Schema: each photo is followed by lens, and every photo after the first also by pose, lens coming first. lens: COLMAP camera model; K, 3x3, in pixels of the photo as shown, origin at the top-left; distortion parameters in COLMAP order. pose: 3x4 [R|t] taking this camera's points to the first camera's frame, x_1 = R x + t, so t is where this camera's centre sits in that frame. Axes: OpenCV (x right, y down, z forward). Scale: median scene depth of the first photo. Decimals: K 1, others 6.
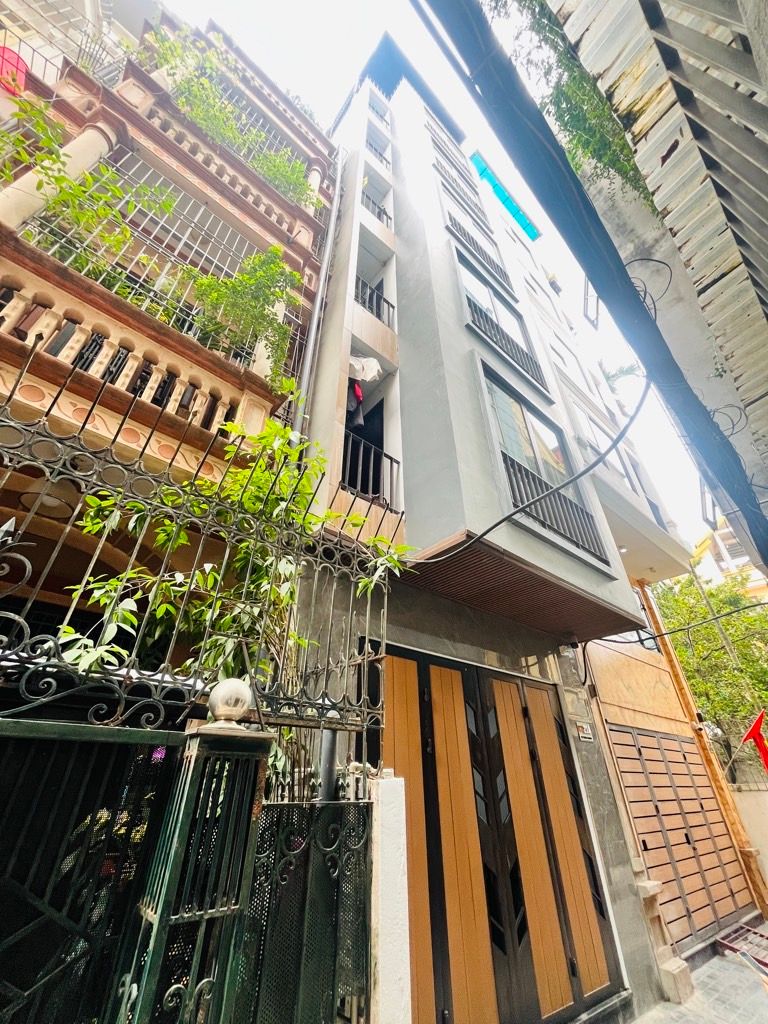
lens RADIAL K [[408.2, 0, 384.0], [0, 408.2, 512.0], [0, 0, 1]] dist [-0.003292, -0.000498]
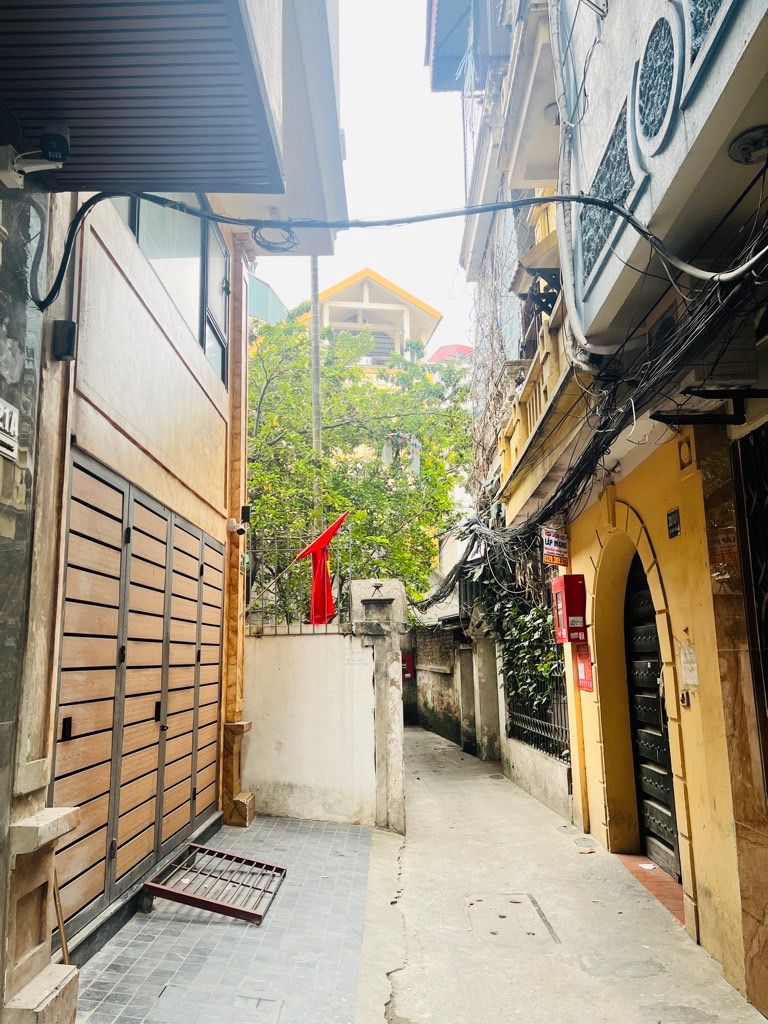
lens RADIAL K [[776.8, 0, 384.0], [0, 776.8, 512.0], [0, 0, 1]] dist [0.030615, -0.002455]
pose [[0.656134, 0.128442, 0.743633, 0.235200], [-0.410375, 0.887700, 0.208763, 0.322650], [-0.633309, -0.442145, 0.635159, 0.386327]]
